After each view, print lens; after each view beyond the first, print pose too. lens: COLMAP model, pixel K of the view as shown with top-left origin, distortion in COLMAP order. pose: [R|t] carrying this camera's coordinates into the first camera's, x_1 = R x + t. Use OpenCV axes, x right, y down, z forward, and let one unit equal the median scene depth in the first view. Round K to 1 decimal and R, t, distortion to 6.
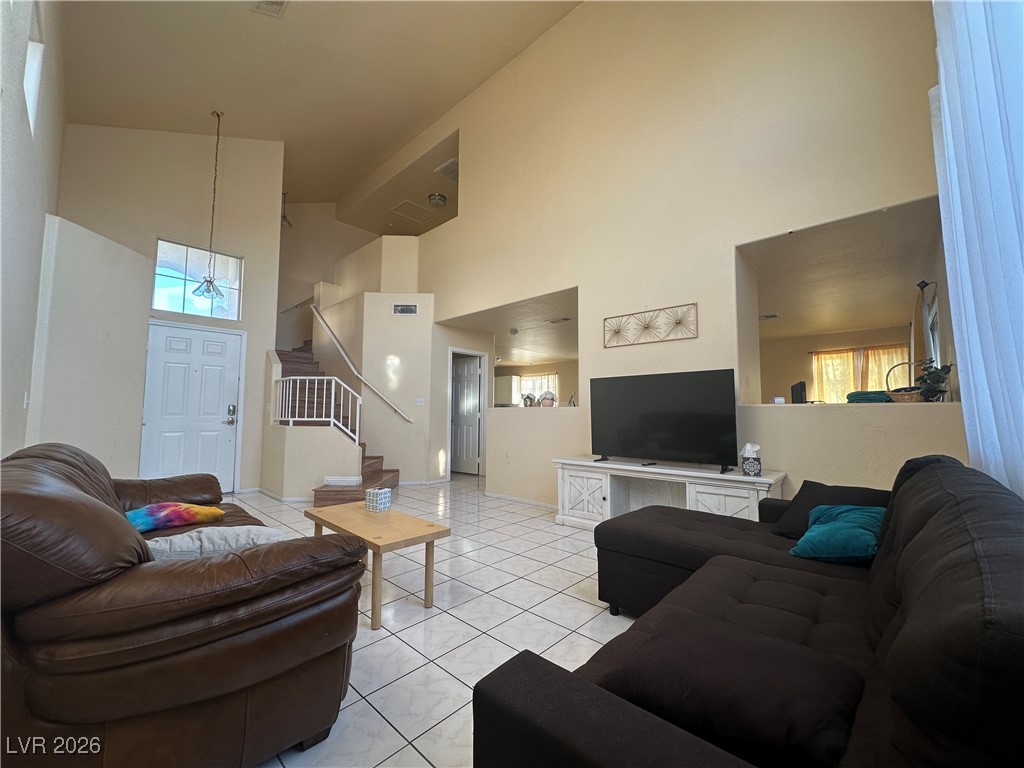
lens RADIAL K [[408.0, 0, 513.5], [0, 408.0, 387.7], [0, 0, 1]] dist [0.002162, 0.000788]
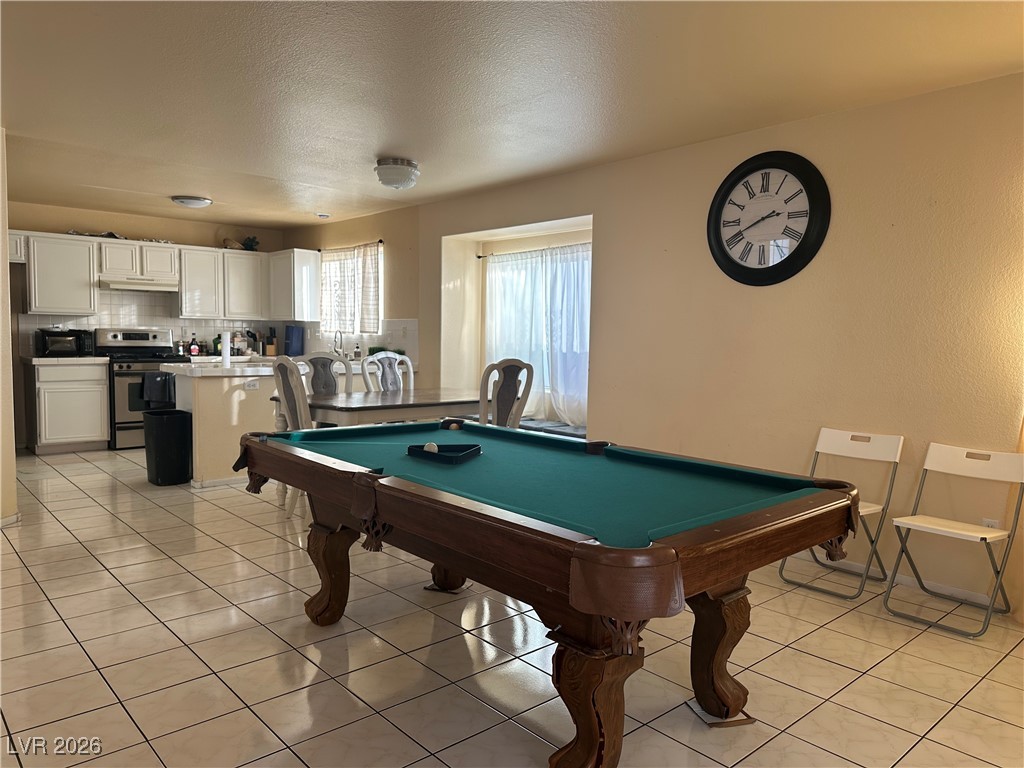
lens RADIAL K [[721.5, 0, 522.1], [0, 721.5, 384.5], [0, 0, 1]] dist [0.047592, -0.052325]
pose [[0.996931, 0.019417, -0.075839, 0.480498], [-0.009505, 0.991607, 0.128939, 0.012395], [0.077706, -0.127822, 0.988748, 0.555229]]
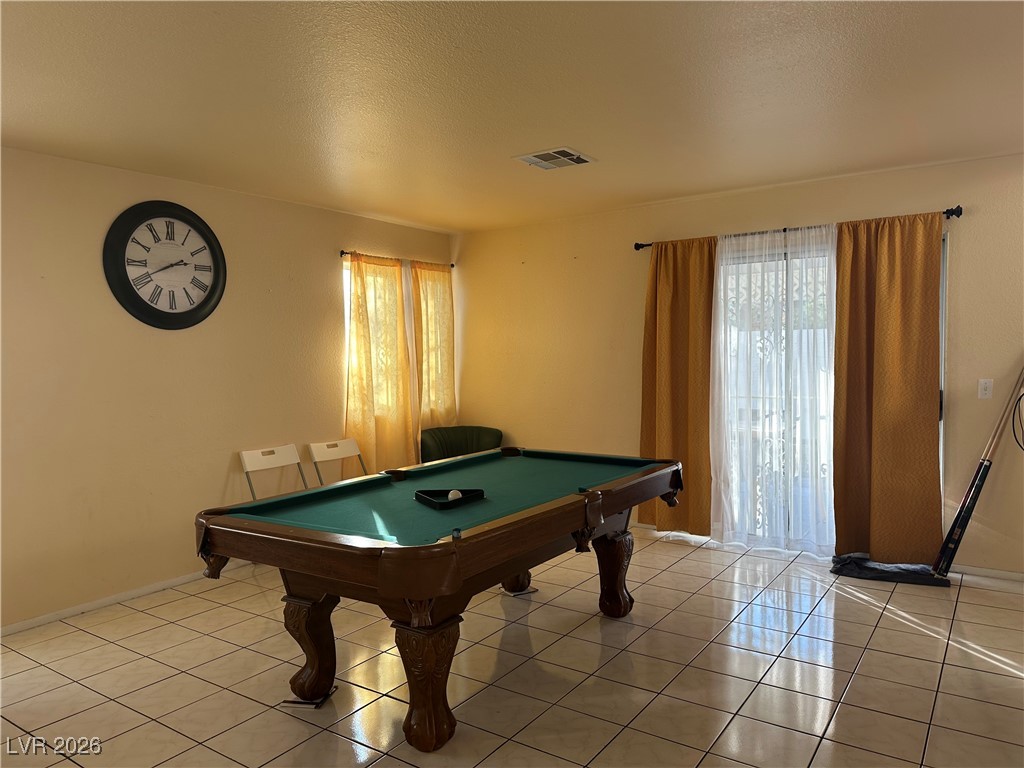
lens RADIAL K [[721.5, 0, 508.7], [0, 721.5, 381.4], [0, 0, 1]] dist [0.047592, -0.052325]
pose [[-0.158969, -0.044050, 0.986300, -0.070221], [-0.046865, 0.998215, 0.037028, 0.014551], [-0.986171, -0.040336, -0.160749, 1.026096]]
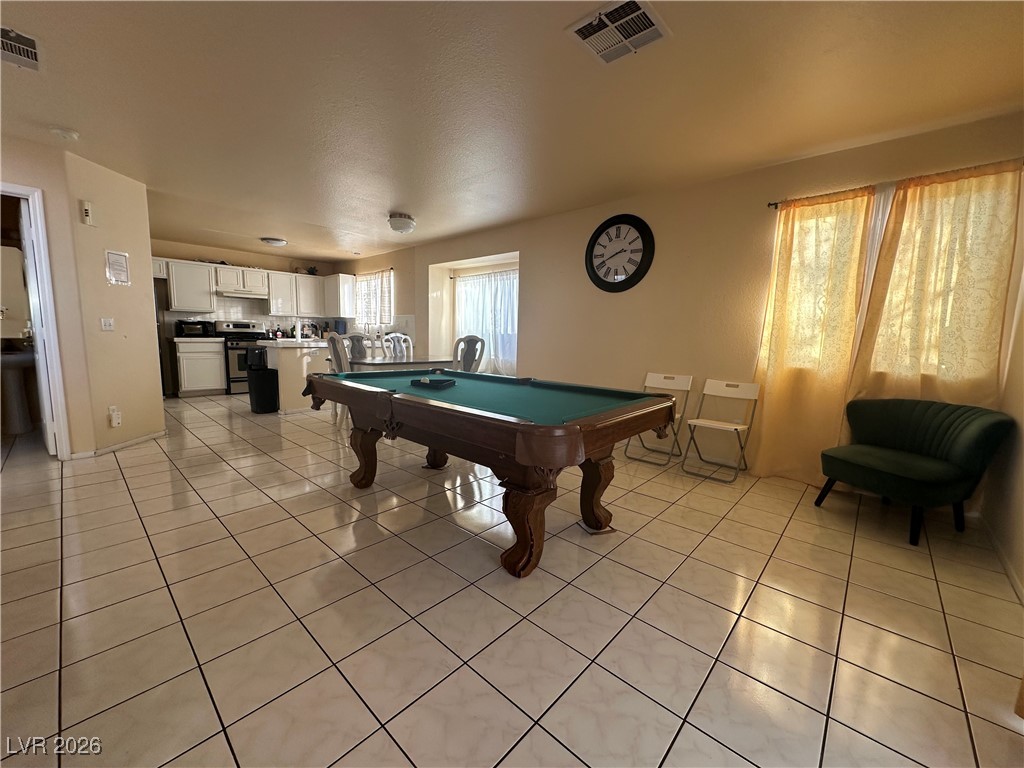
lens RADIAL K [[408.0, 0, 513.8], [0, 408.0, 381.1], [0, 0, 1]] dist [0.002162, 0.000788]
pose [[0.999706, 0.015686, 0.018508, 0.474118], [-0.018714, 0.984077, 0.176755, 0.033131], [-0.015441, -0.177050, 0.984081, 0.574199]]
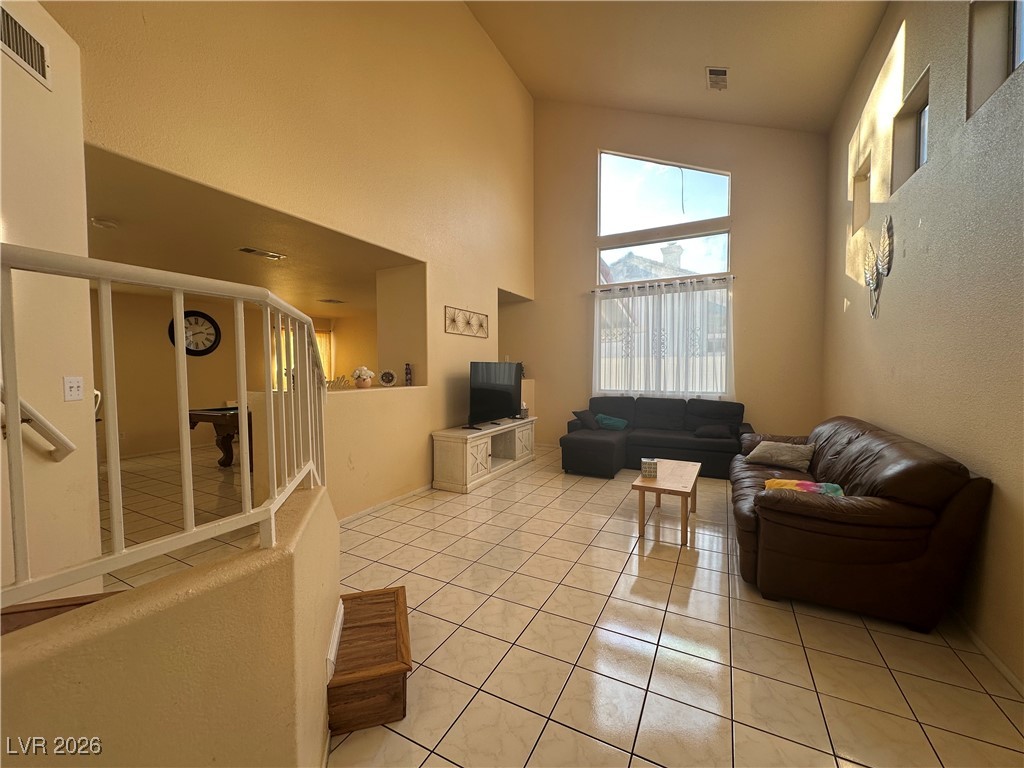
lens RADIAL K [[408.0, 0, 507.5], [0, 408.0, 385.8], [0, 0, 1]] dist [0.002162, 0.000788]
pose [[-0.267491, -0.046342, 0.962445, -0.589220], [-0.057711, 0.997820, 0.032005, 0.002197], [-0.961831, -0.046982, -0.269582, 0.736881]]
